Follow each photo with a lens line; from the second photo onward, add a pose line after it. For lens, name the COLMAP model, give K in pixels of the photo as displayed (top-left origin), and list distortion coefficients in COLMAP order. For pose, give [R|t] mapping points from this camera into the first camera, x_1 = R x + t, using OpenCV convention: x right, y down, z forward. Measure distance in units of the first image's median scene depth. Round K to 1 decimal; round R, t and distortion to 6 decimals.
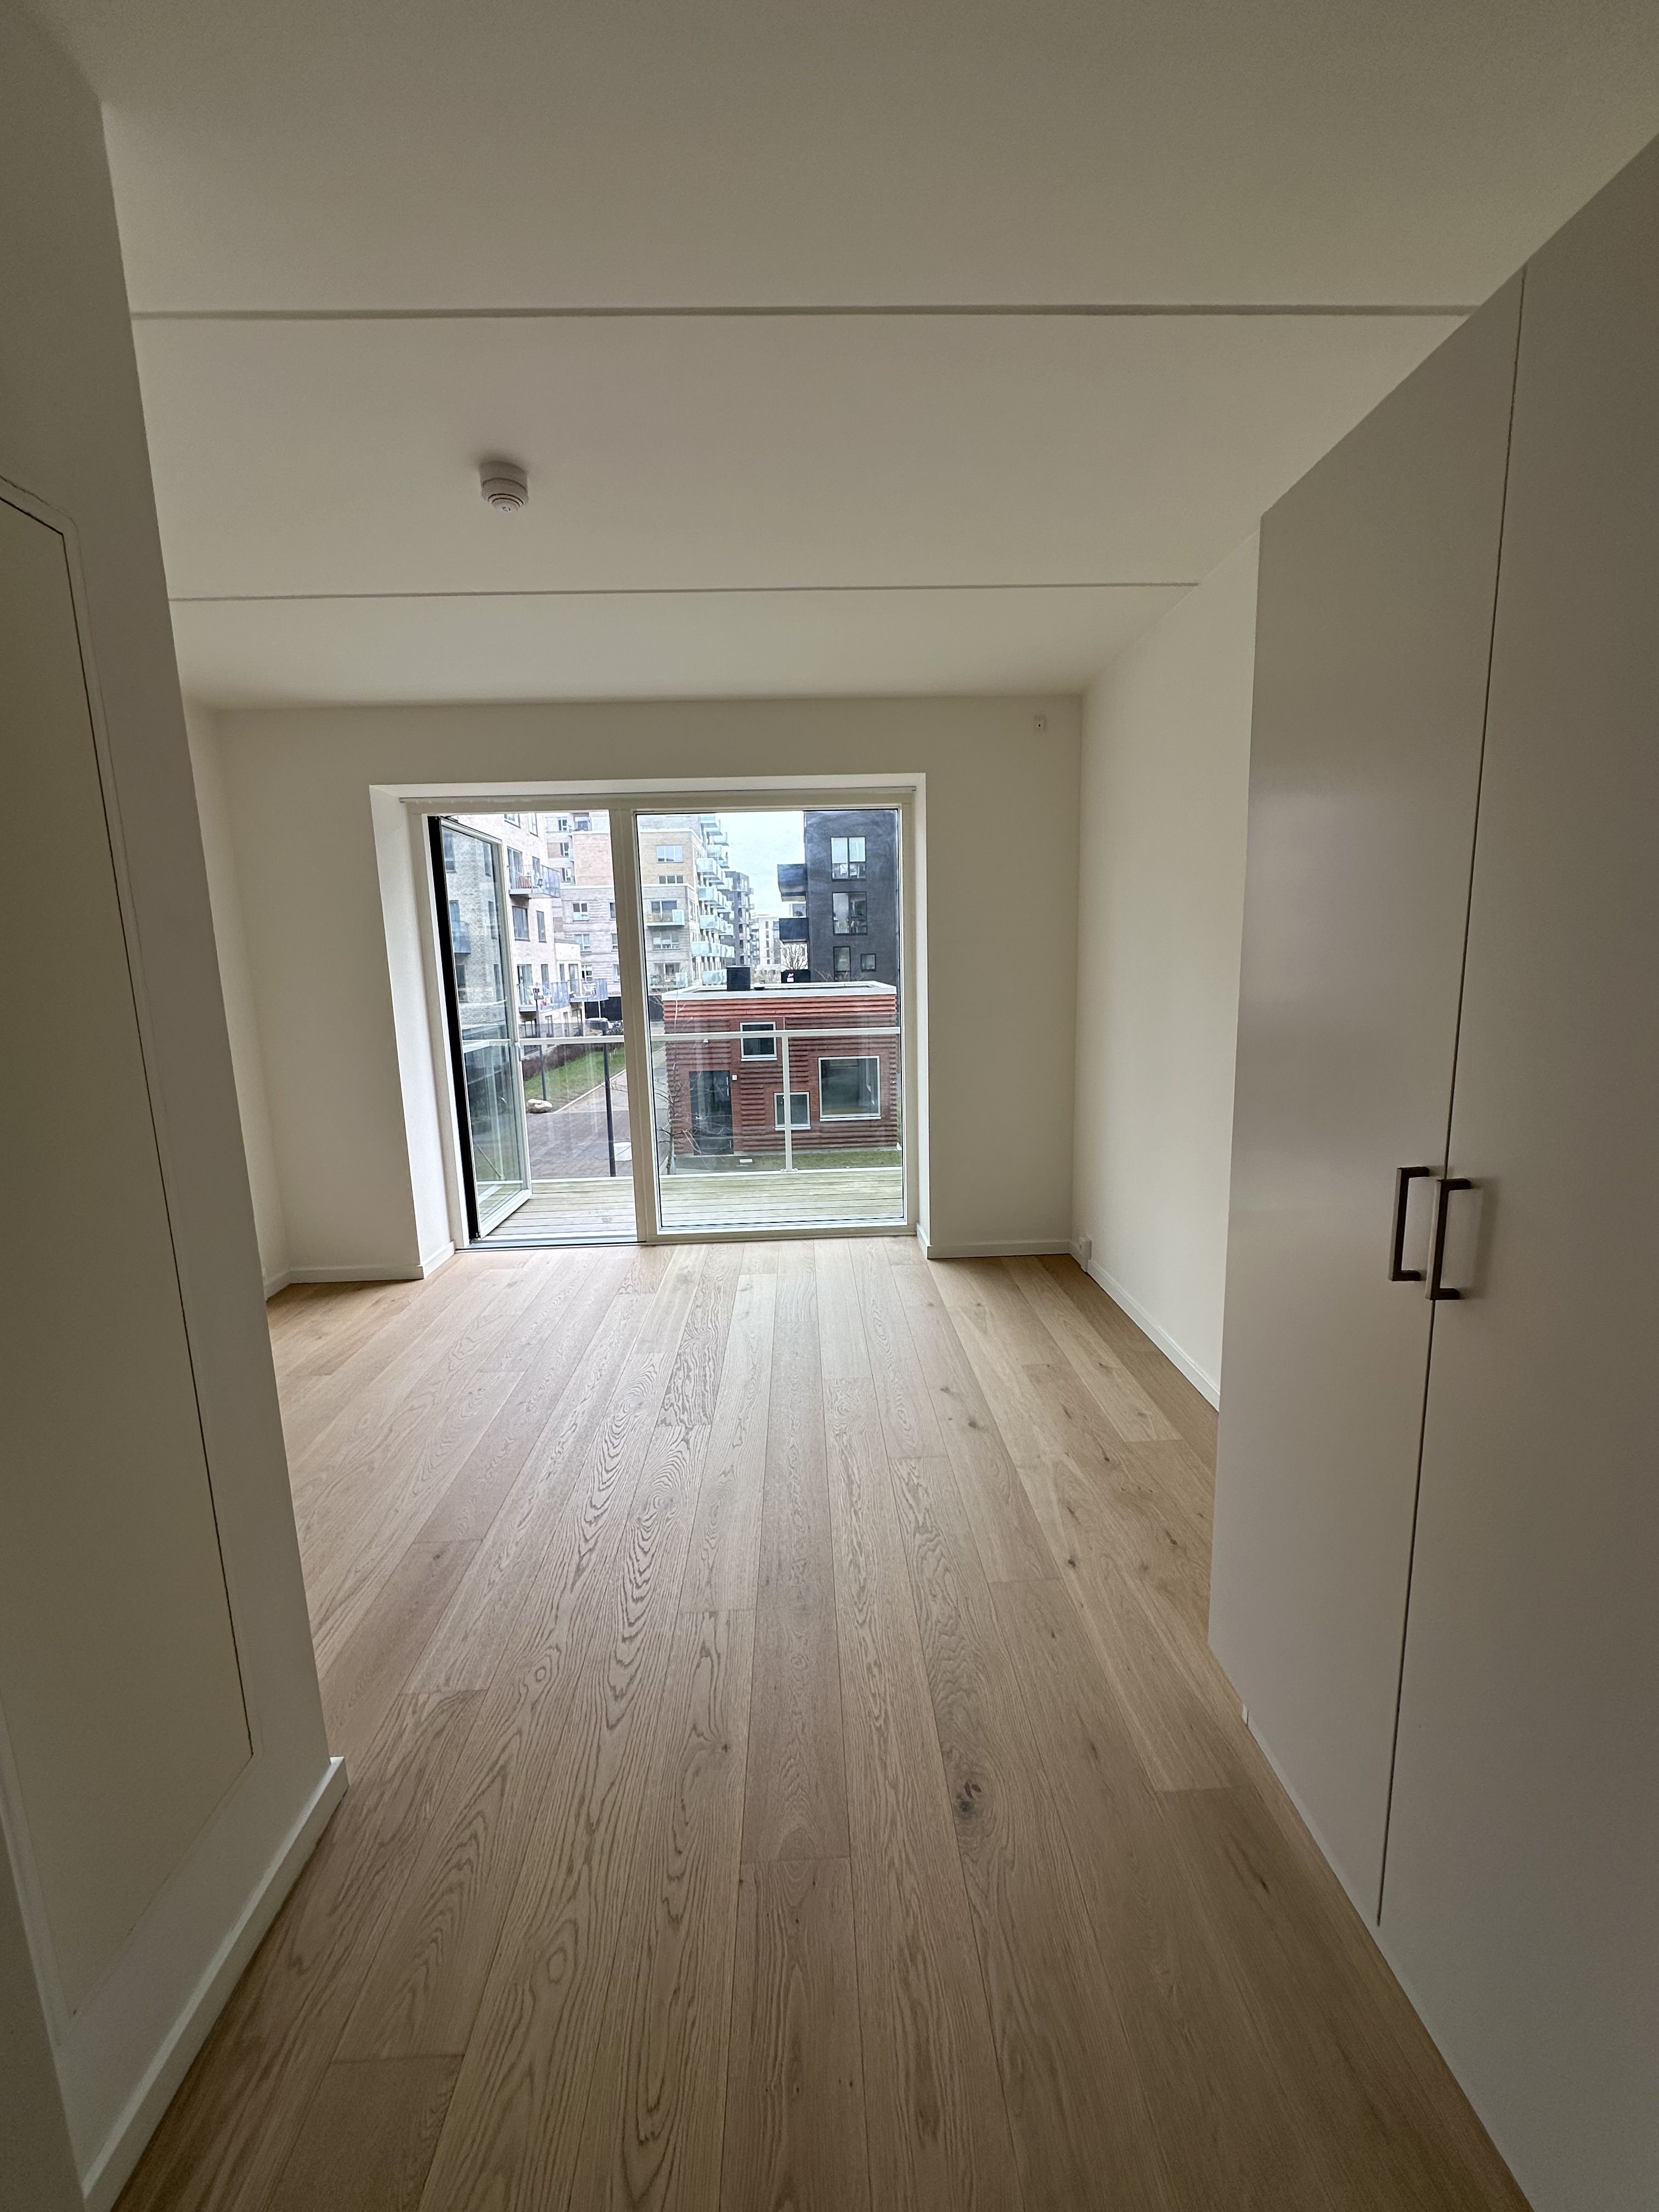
lens RADIAL K [[882.6, 0, 833.7], [0, 882.6, 1107.0], [0, 0, 1]] dist [-0.004341, 0.000535]
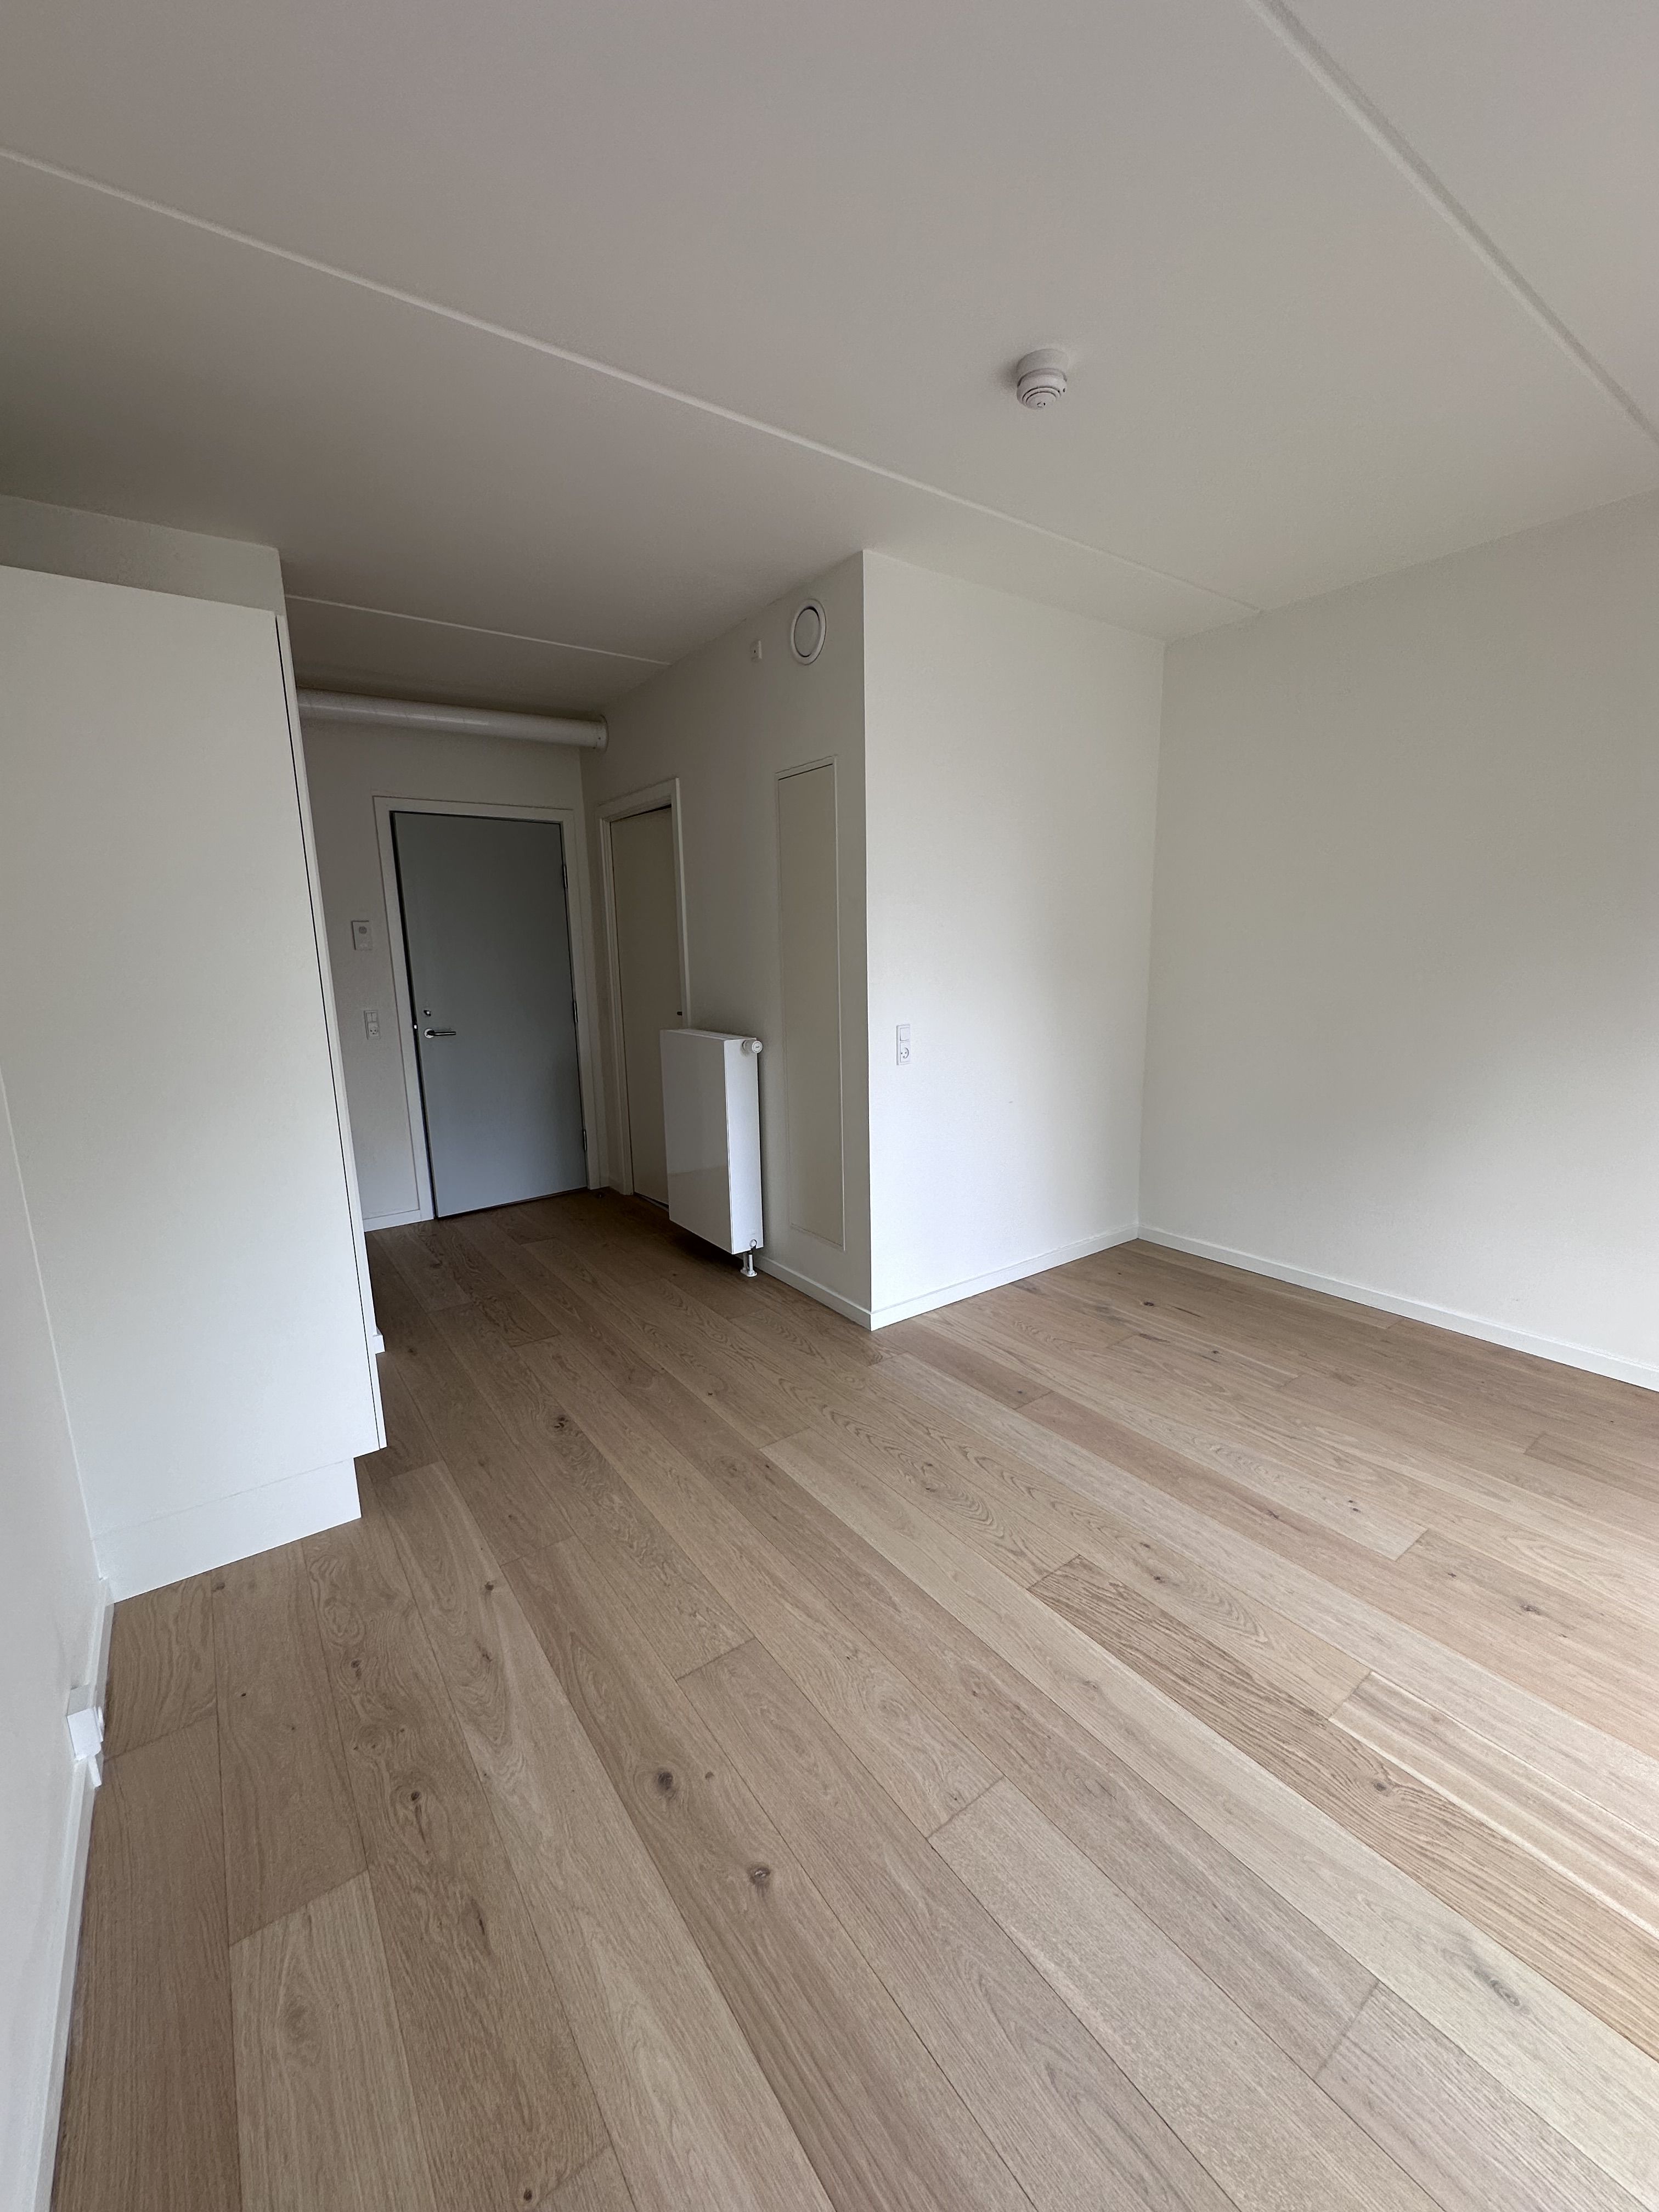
lens RADIAL K [[882.6, 0, 828.8], [0, 882.6, 1107.9], [0, 0, 1]] dist [-0.004341, 0.000535]
pose [[-0.833970, 0.144387, -0.532585, 0.302177], [-0.046933, 0.943103, 0.329172, -0.210366], [0.549811, 0.299515, -0.779743, 1.356746]]
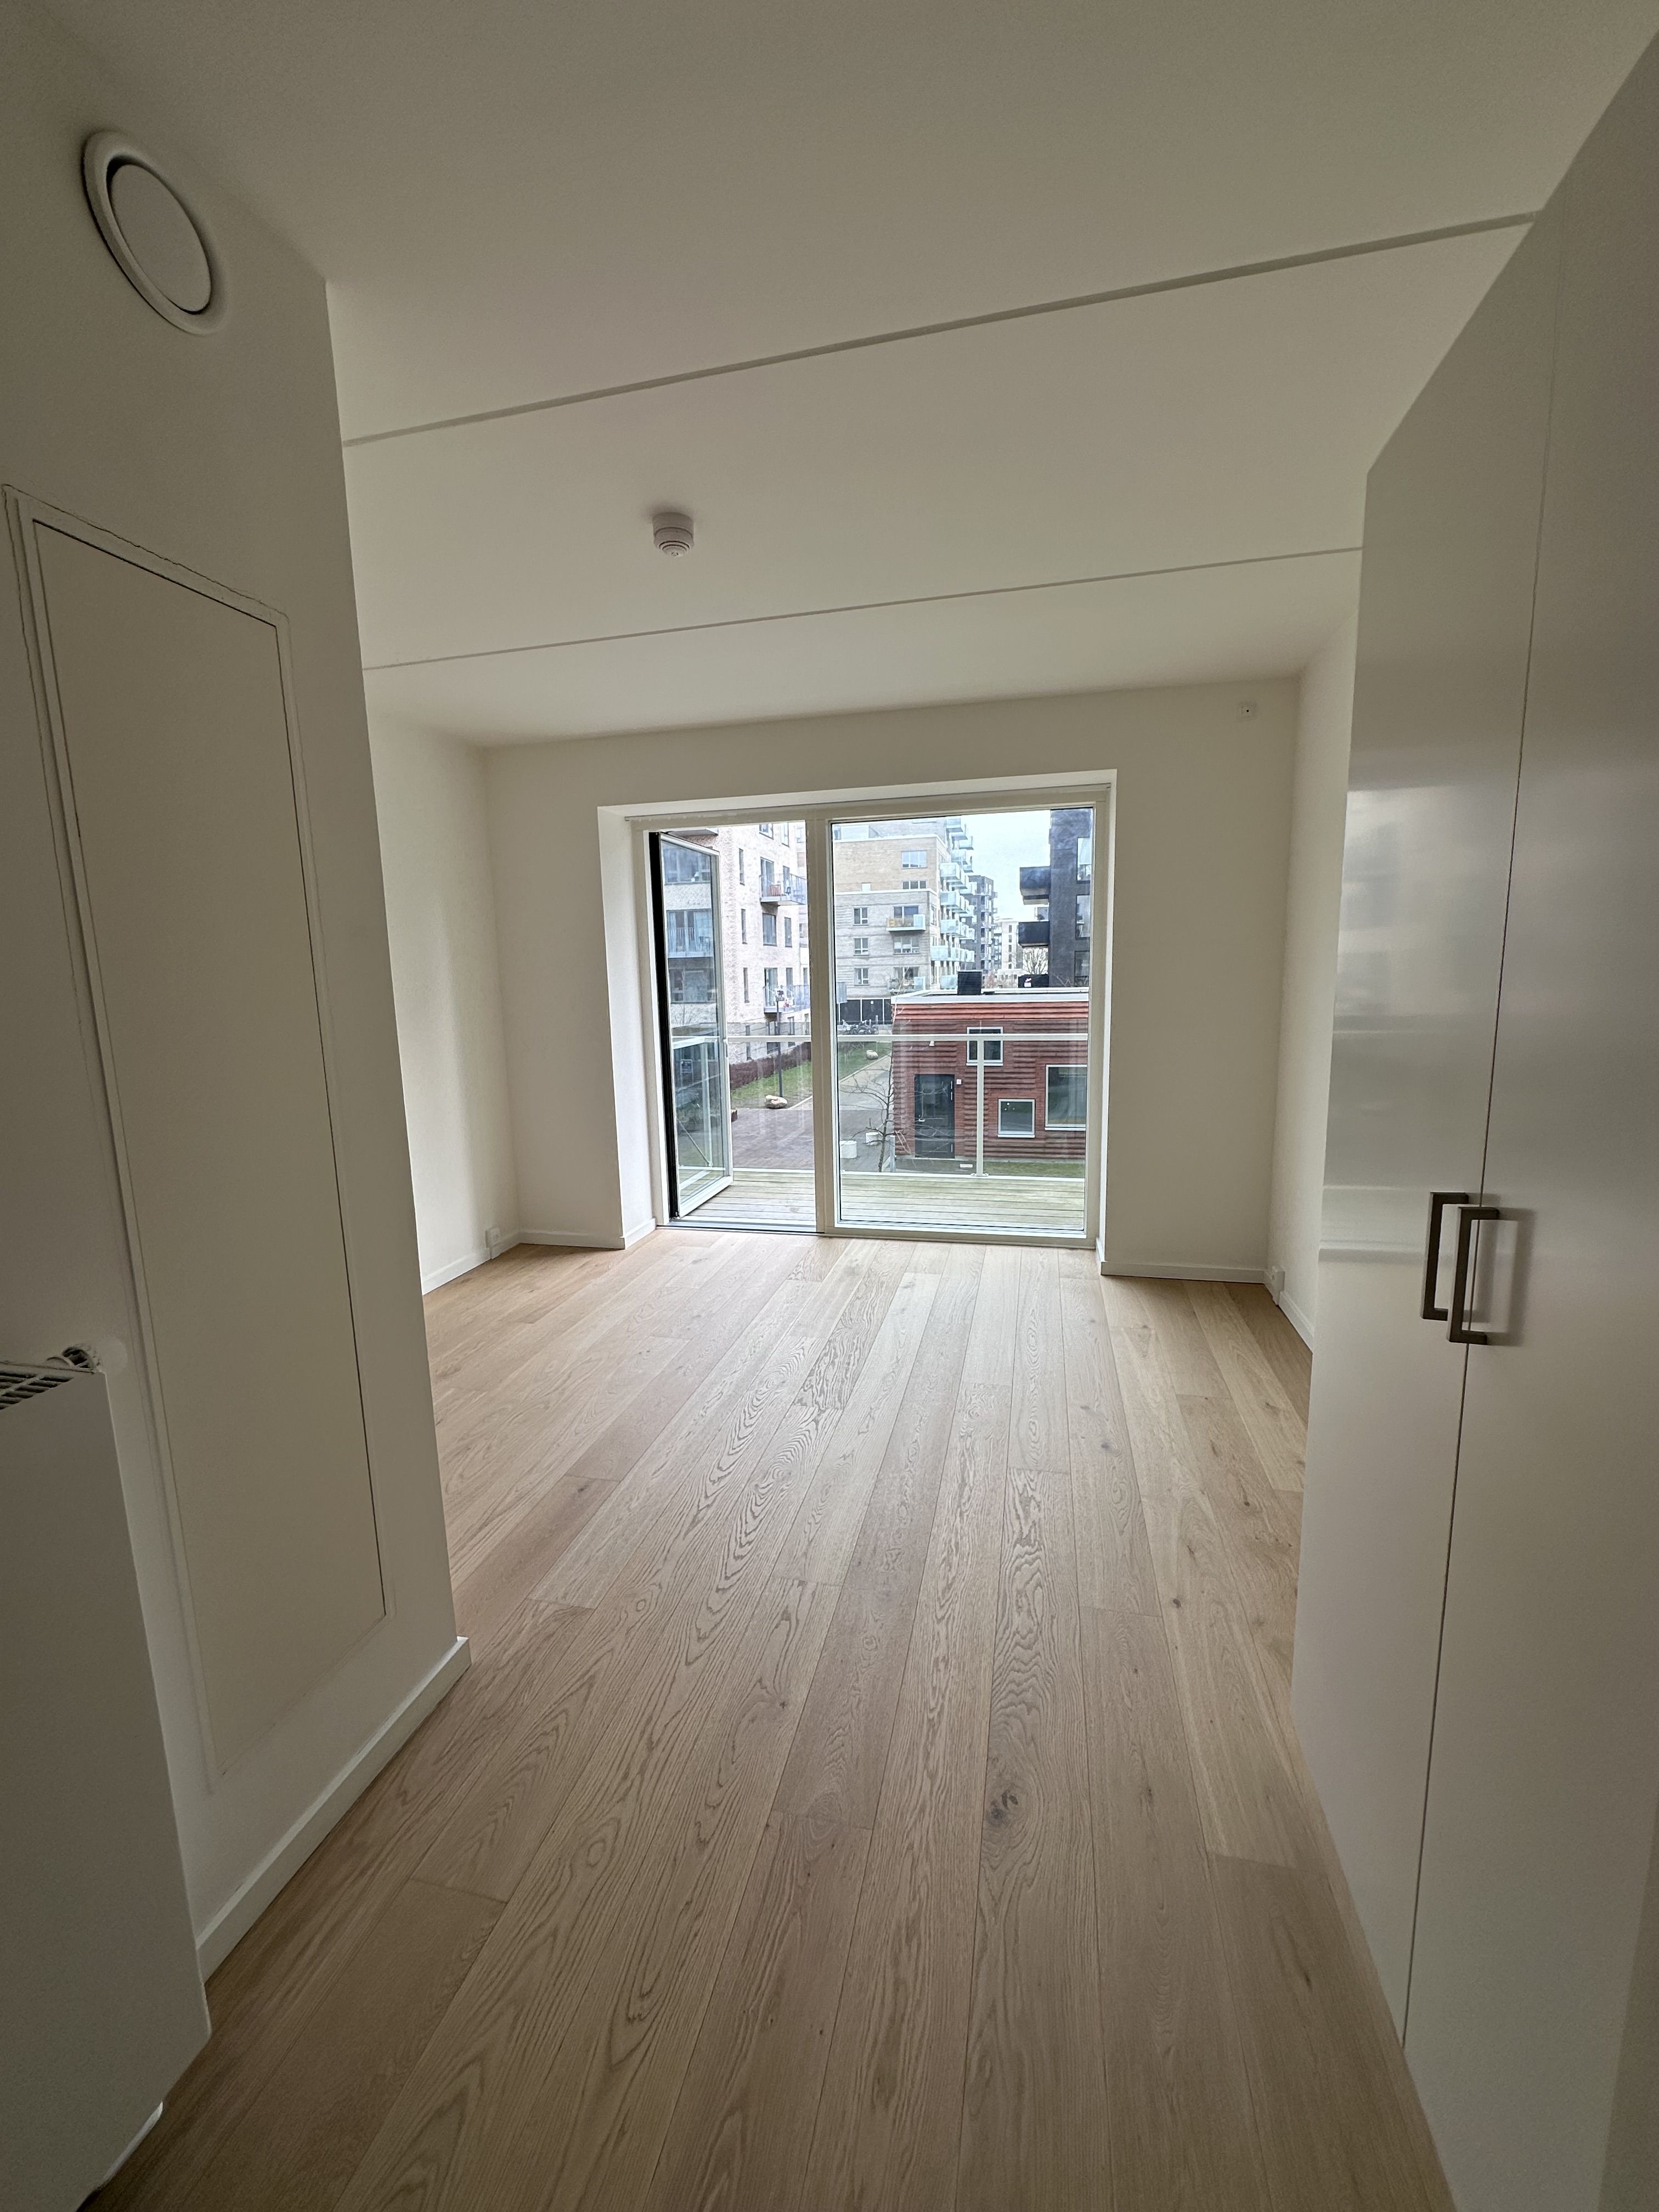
lens RADIAL K [[882.6, 0, 831.3], [0, 882.6, 1108.3], [0, 0, 1]] dist [-0.004341, 0.000535]
pose [[0.963221, 0.045663, -0.264801, 0.107827], [-0.046582, 0.998911, 0.002814, 0.003794], [0.264641, 0.009625, 0.964299, -0.006900]]
